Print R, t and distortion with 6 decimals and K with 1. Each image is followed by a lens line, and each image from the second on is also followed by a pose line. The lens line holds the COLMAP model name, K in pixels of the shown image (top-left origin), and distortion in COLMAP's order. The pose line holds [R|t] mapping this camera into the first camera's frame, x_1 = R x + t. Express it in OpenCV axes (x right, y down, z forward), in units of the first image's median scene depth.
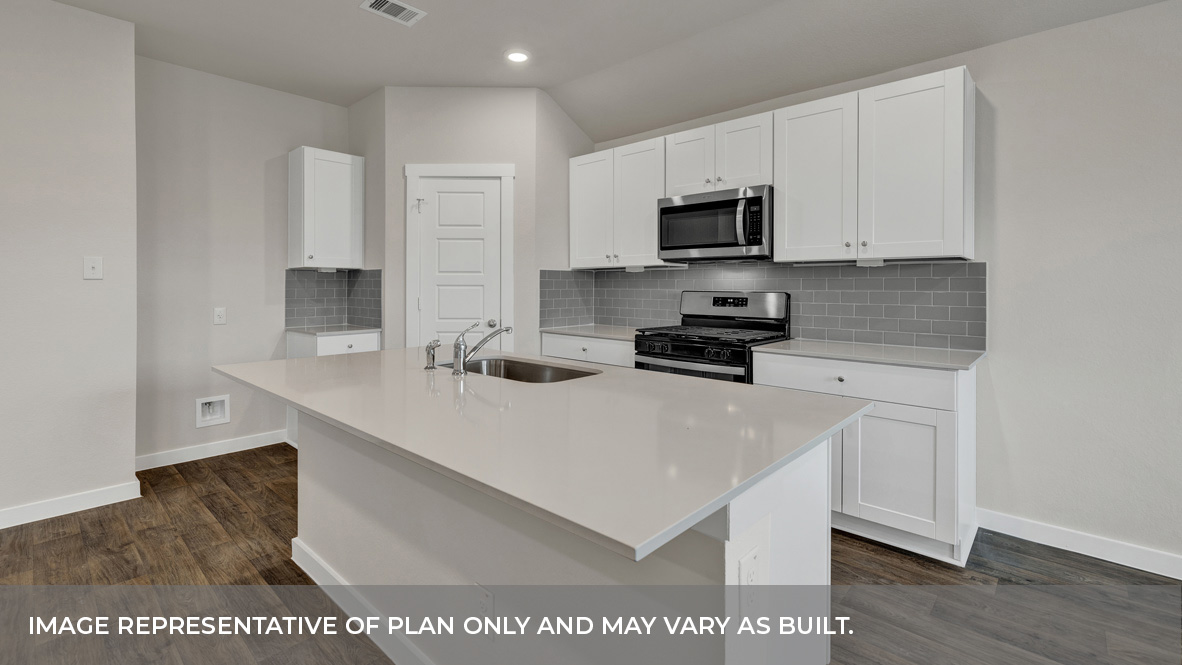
lens RADIAL K [[515.6, 0, 570.9], [0, 515.6, 283.3], [0, 0, 1]] dist [0.000473, 0.000077]
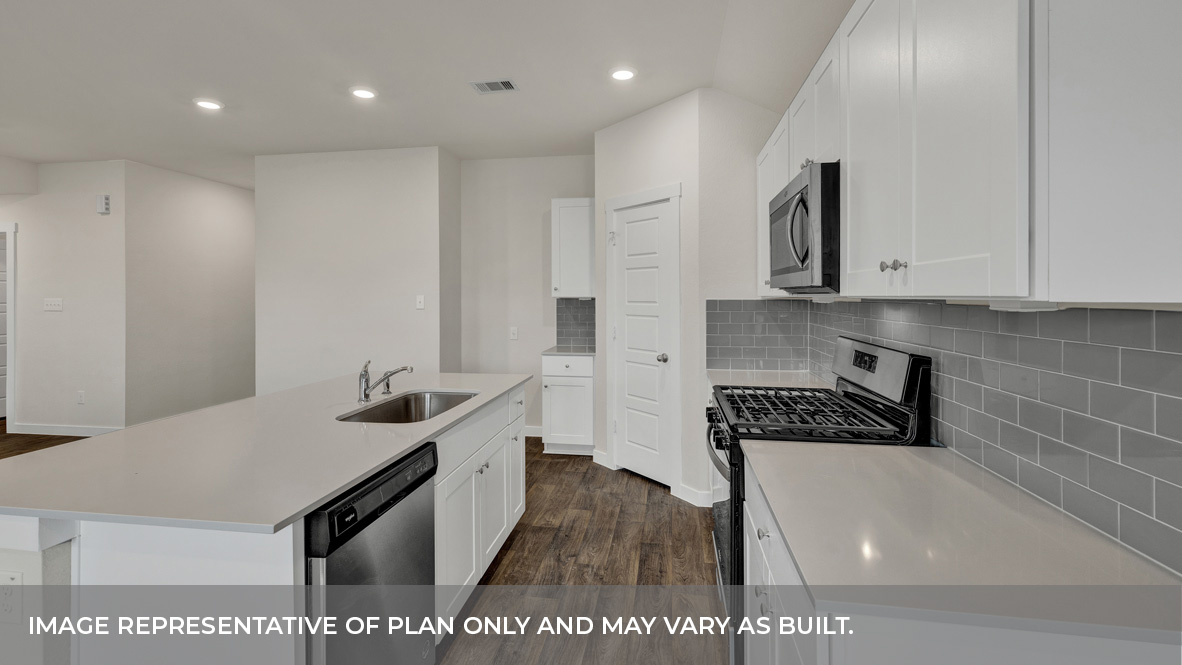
lens RADIAL K [[528.2, 0, 587.3], [0, 528.2, 292.7], [0, 0, 1]] dist [0.001696, 0.000186]
pose [[0.566524, -0.007314, -0.824013, 0.609662], [0.007155, 0.999967, -0.003957, -0.040345], [0.824014, -0.003654, 0.566557, 0.384697]]
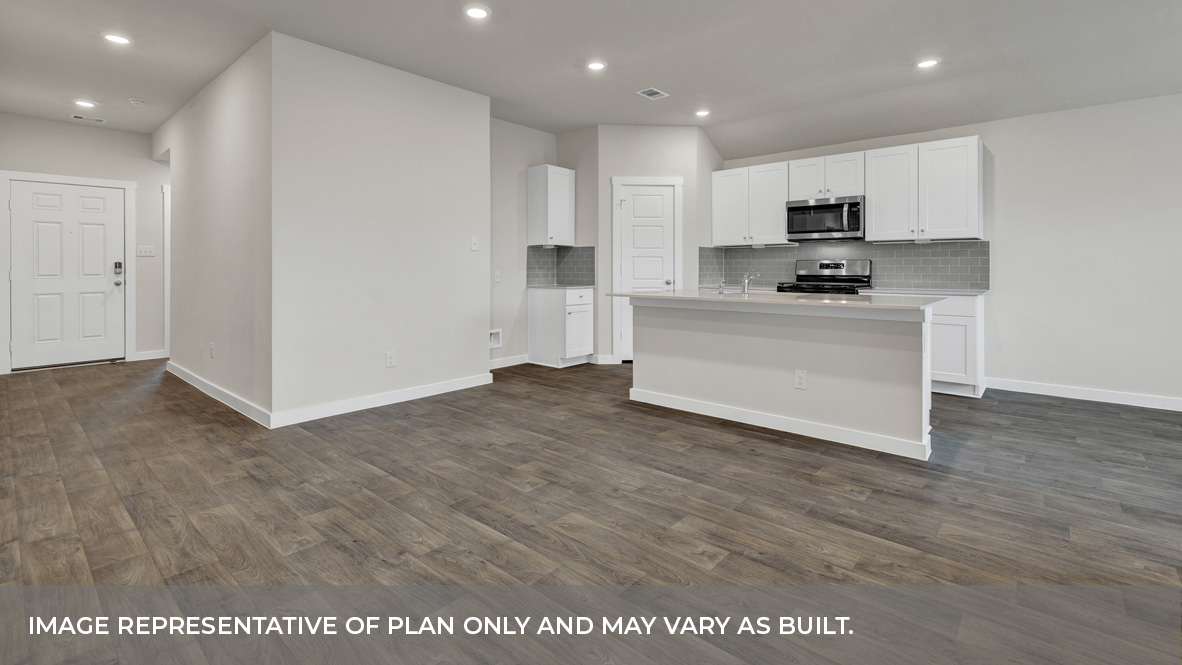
lens RADIAL K [[521.9, 0, 585.8], [0, 521.9, 263.5], [0, 0, 1]] dist [0.001778, 0.000347]
pose [[0.999211, -0.000749, 0.039713, -0.501904], [0.000972, 0.999984, -0.005584, 0.034748], [-0.039708, 0.005618, 0.999196, -0.569879]]
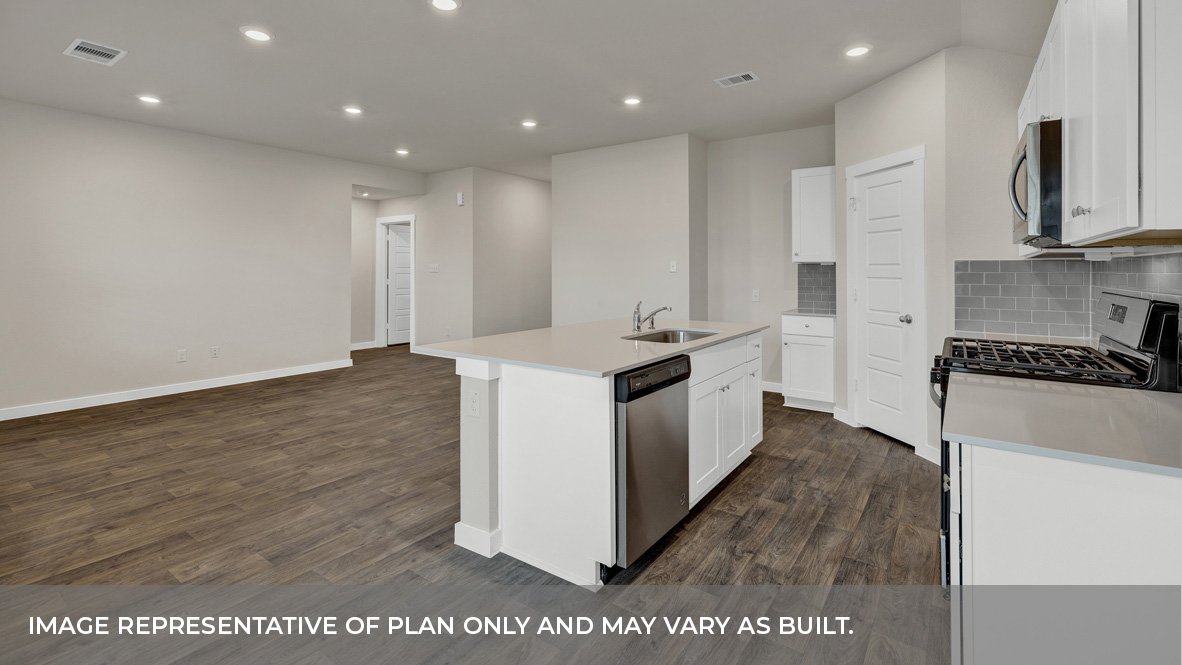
lens RADIAL K [[521.9, 0, 585.8], [0, 521.9, 263.5], [0, 0, 1]] dist [0.001778, 0.000347]
pose [[0.138034, -0.012569, -0.990348, 0.781785], [0.002704, 0.999921, -0.012313, -0.014376], [0.990424, -0.000978, 0.138057, 0.318297]]
